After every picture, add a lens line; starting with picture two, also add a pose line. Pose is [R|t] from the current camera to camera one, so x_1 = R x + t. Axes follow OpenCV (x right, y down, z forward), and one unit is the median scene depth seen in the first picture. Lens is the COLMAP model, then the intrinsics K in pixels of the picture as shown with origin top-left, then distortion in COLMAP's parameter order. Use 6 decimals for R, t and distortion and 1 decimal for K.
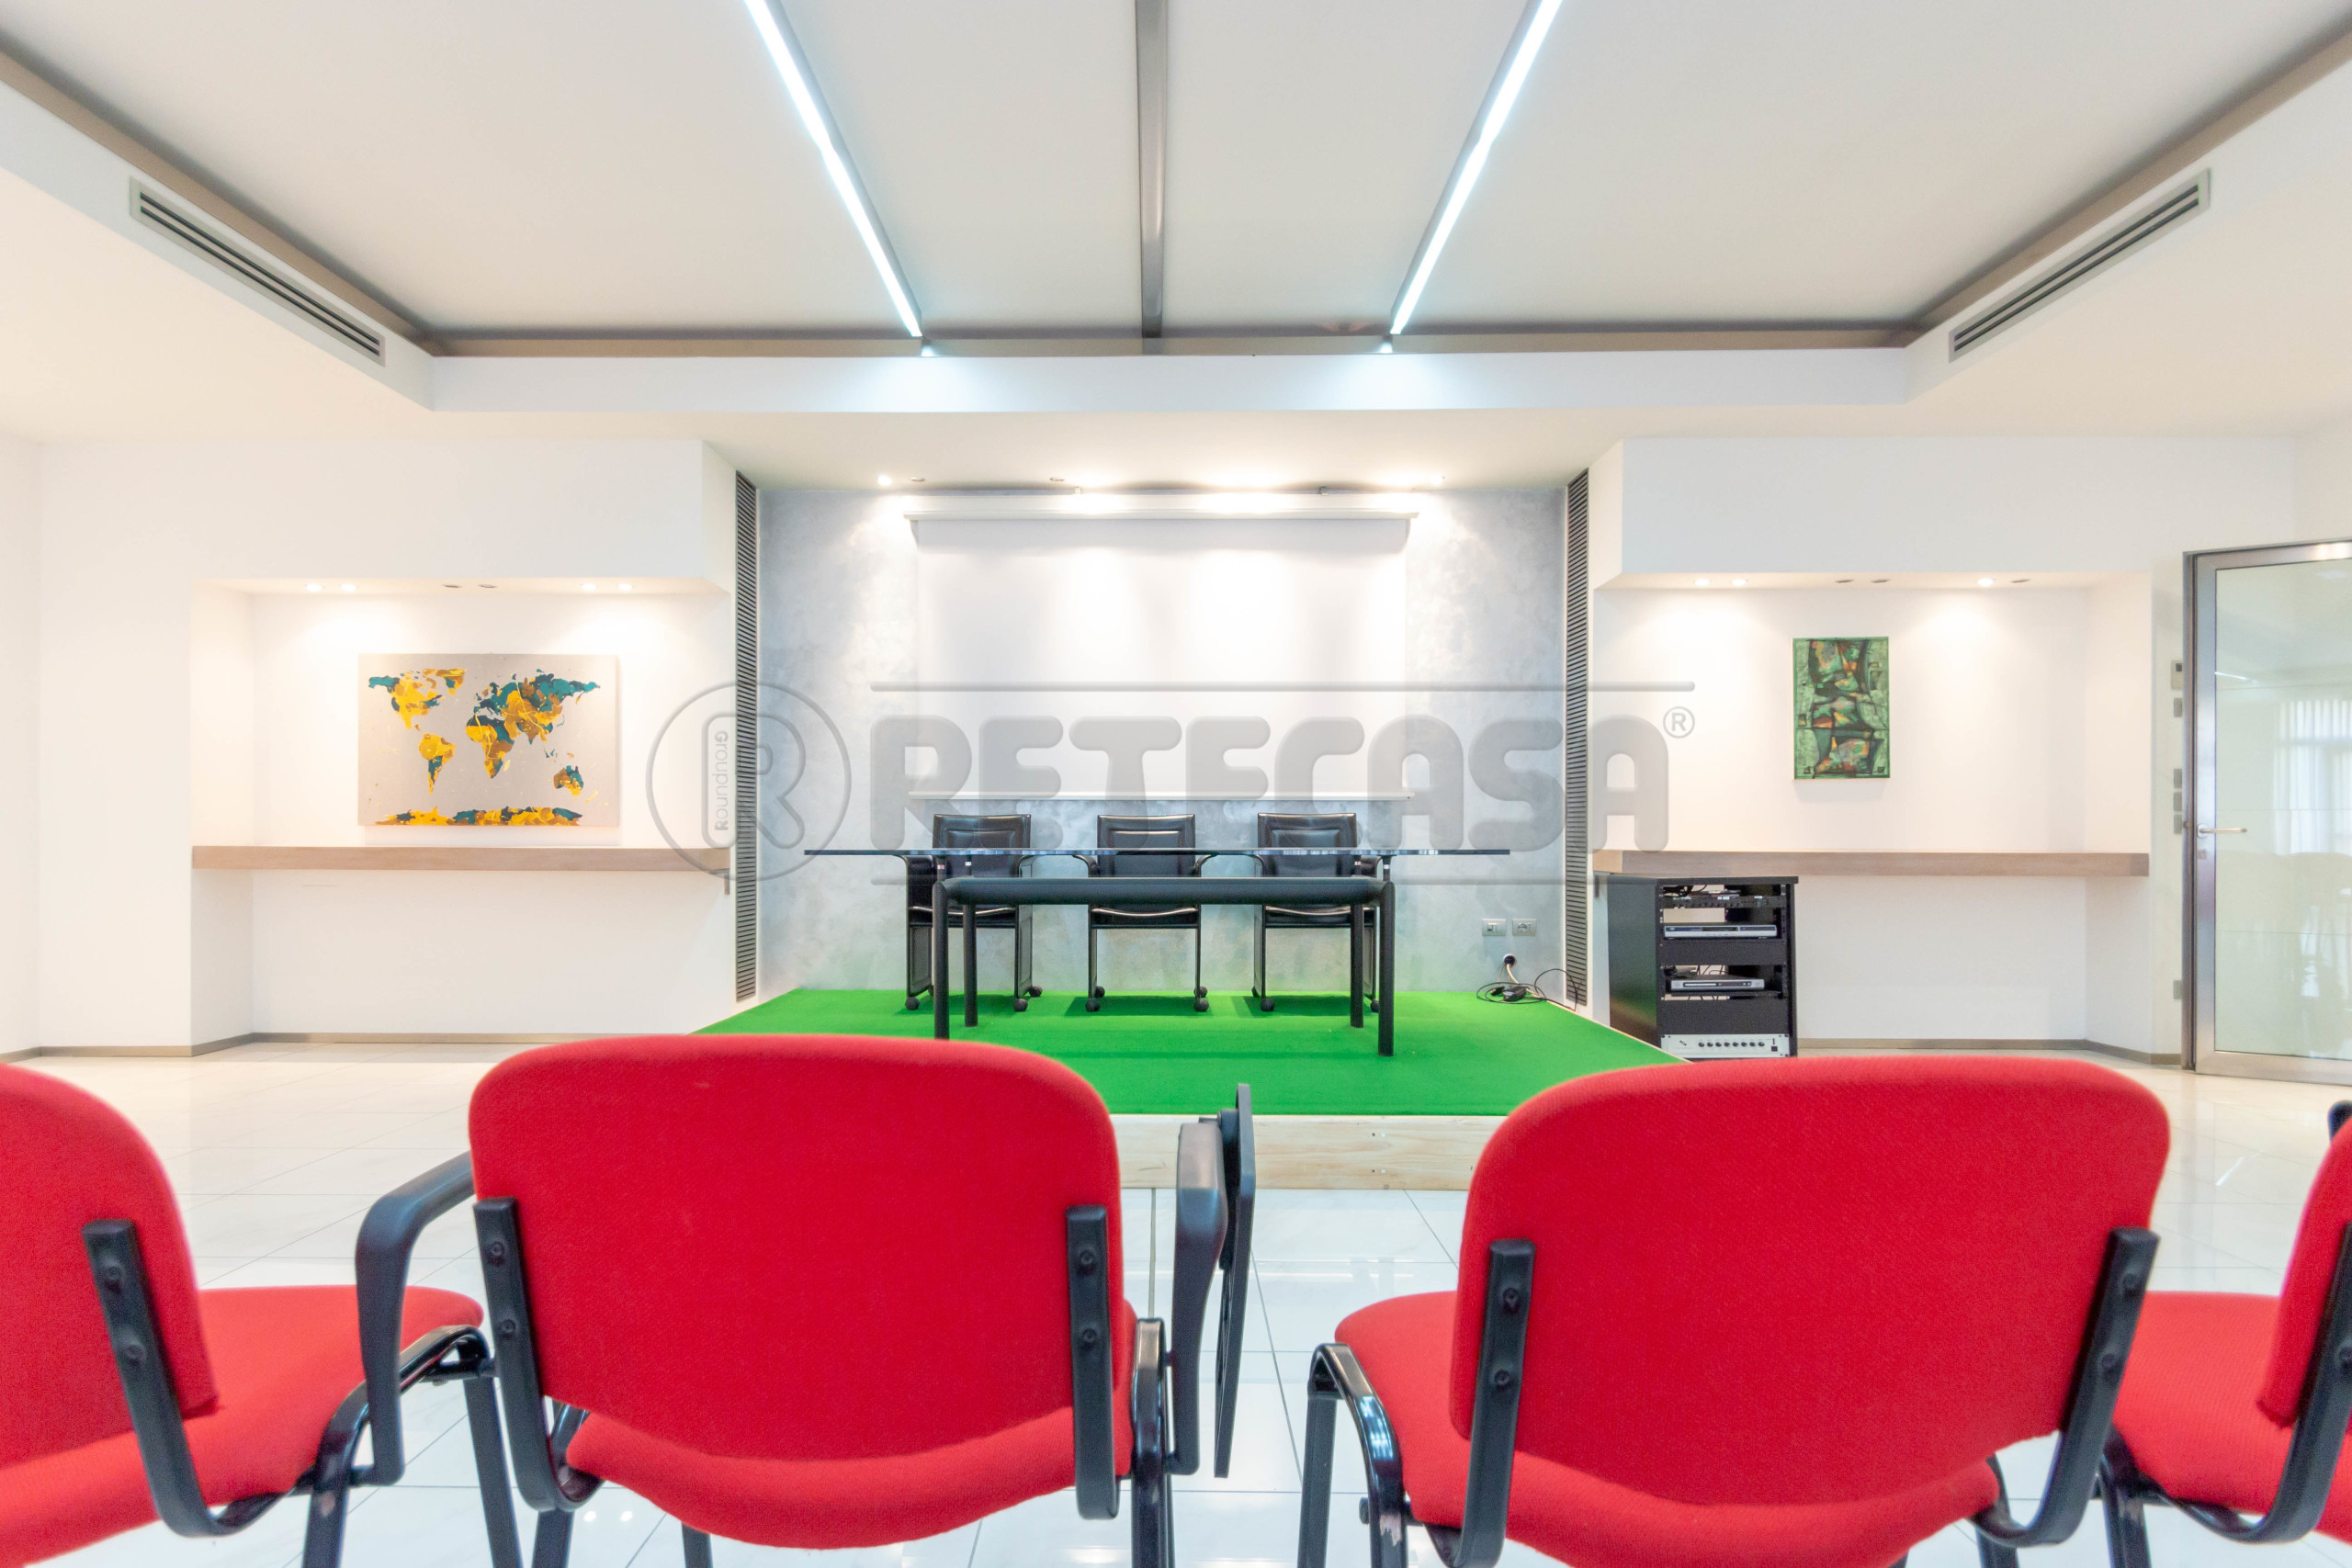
lens RADIAL K [[1138.8, 0, 1154.5], [0, 1138.8, 823.5], [0, 0, 1]] dist [0.003594, -0.004531]
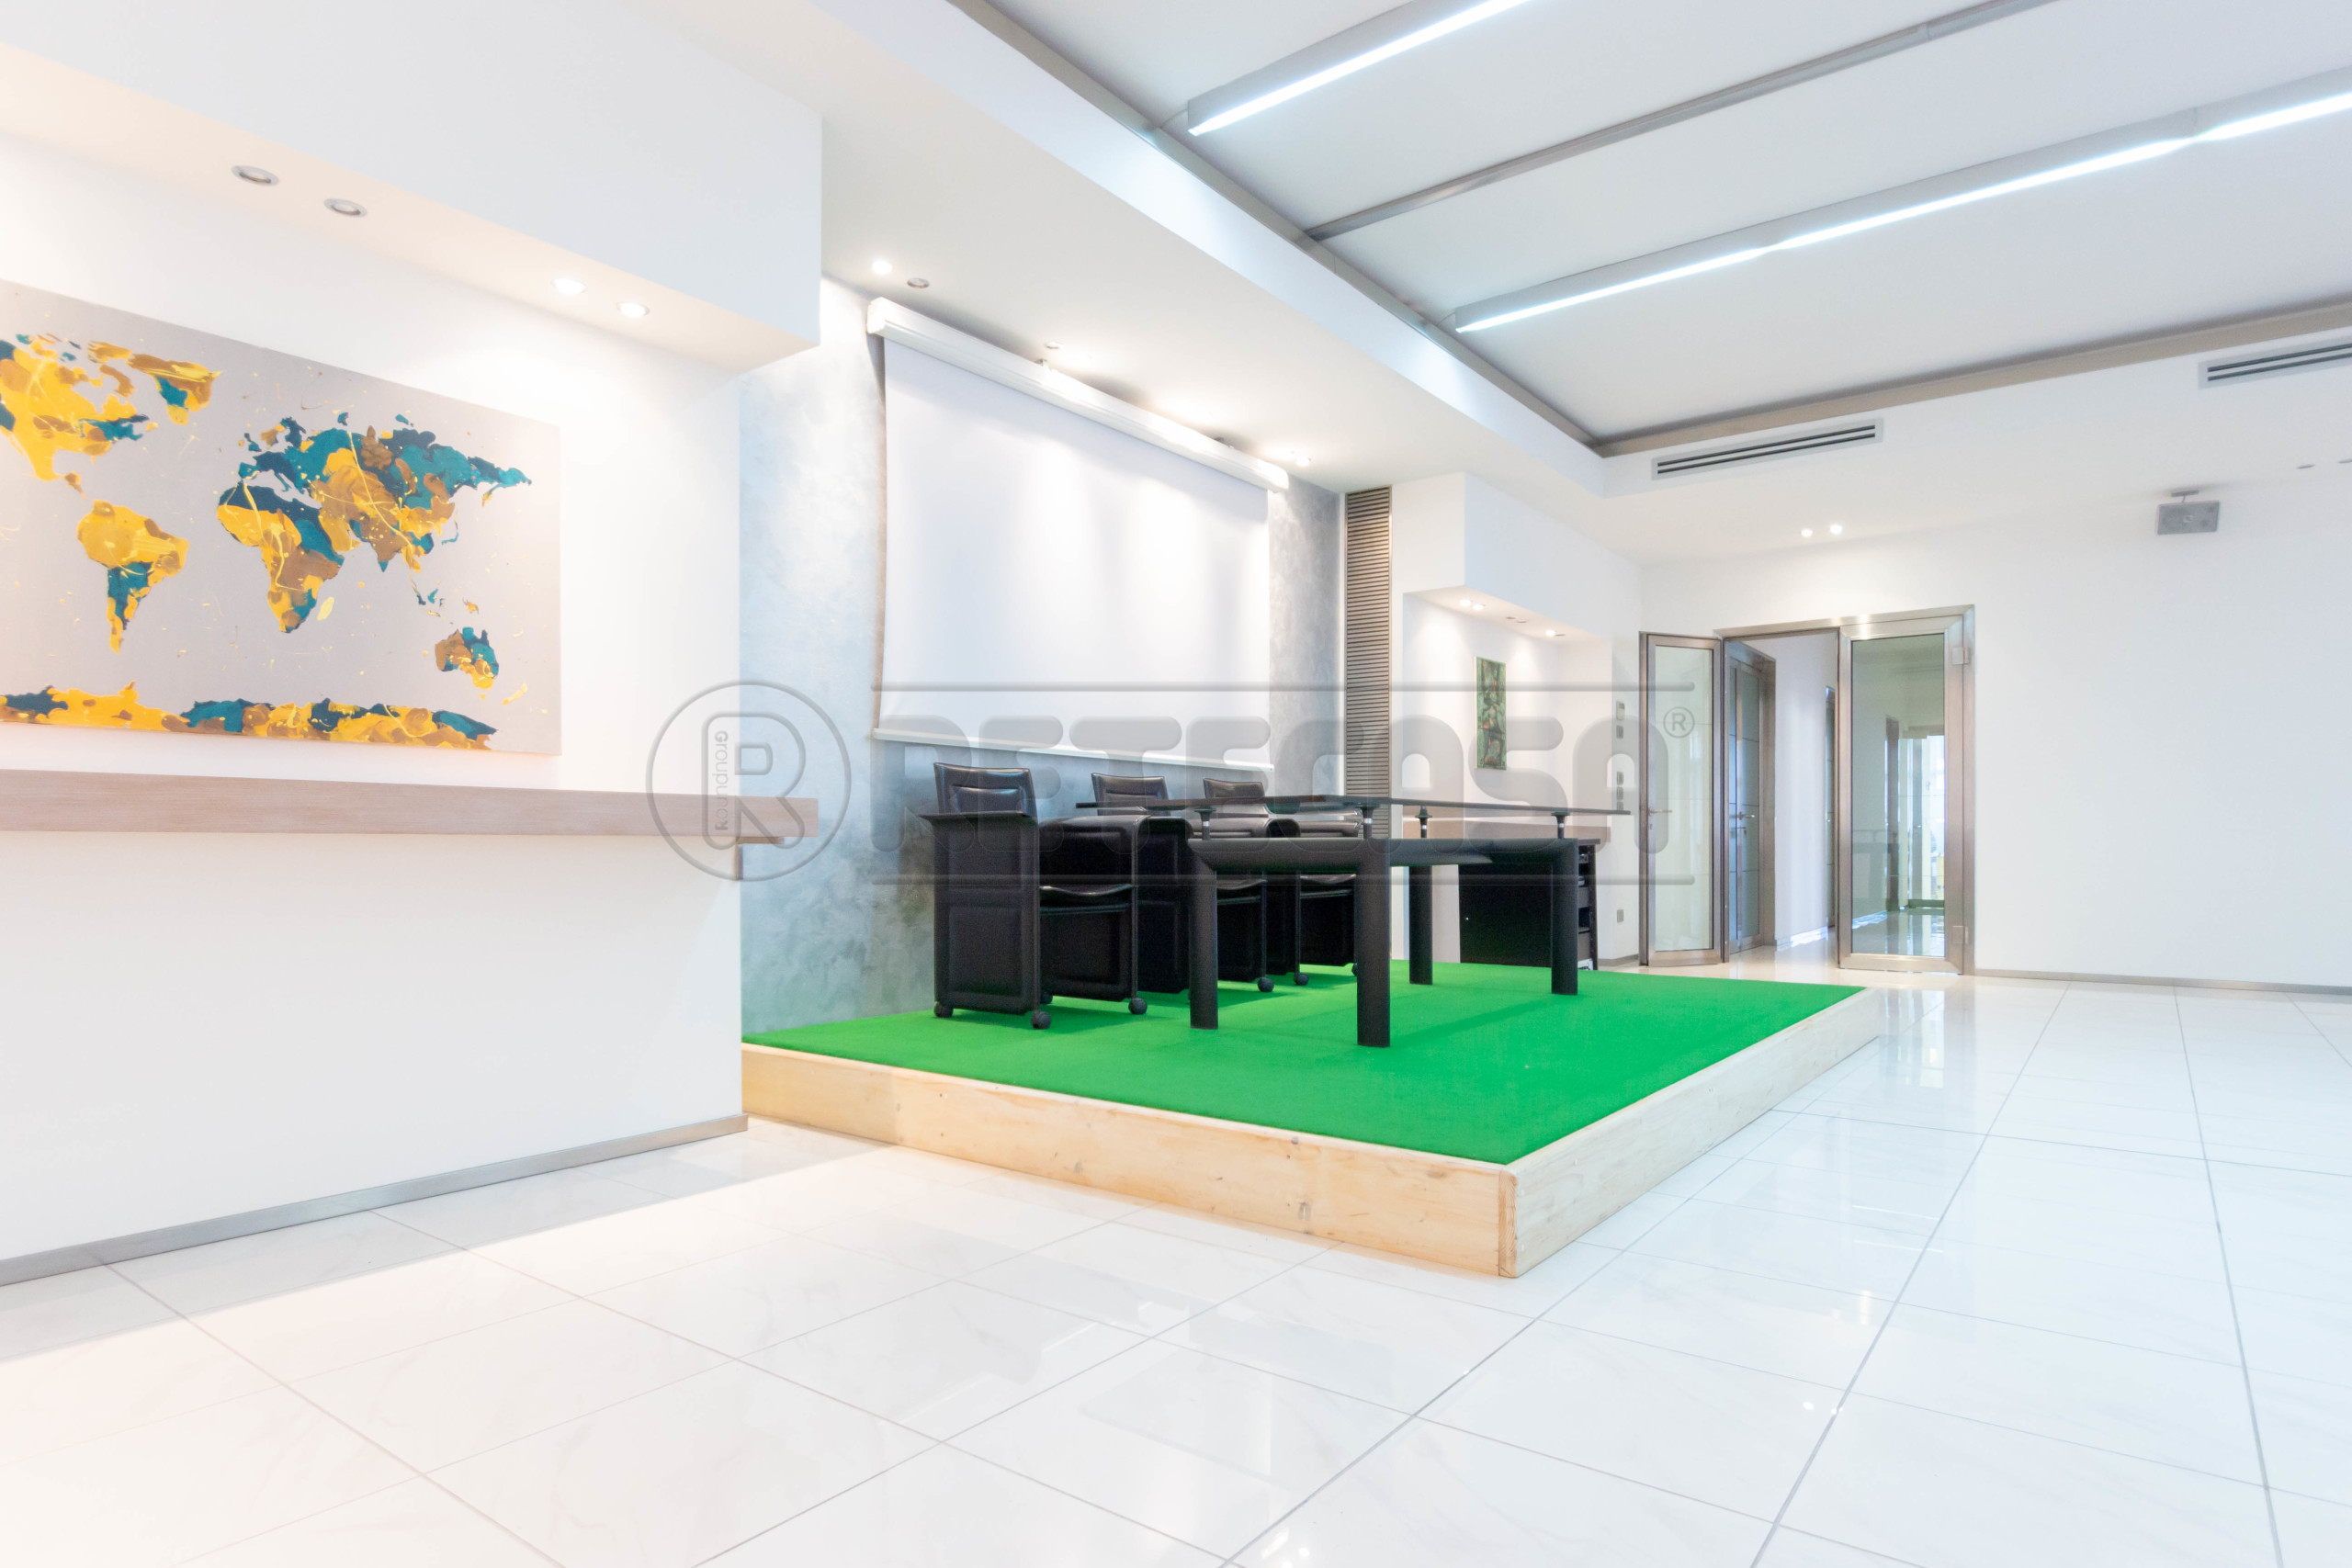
lens RADIAL K [[1273.0, 0, 1152.0], [0, 1273.0, 840.8], [0, 0, 1]] dist [-0.003956, -0.002208]
pose [[0.601817, -0.000157, 0.798634, -0.774924], [-0.000478, 1.000000, 0.000556, 0.041395], [-0.798634, -0.000716, 0.601816, 0.430621]]
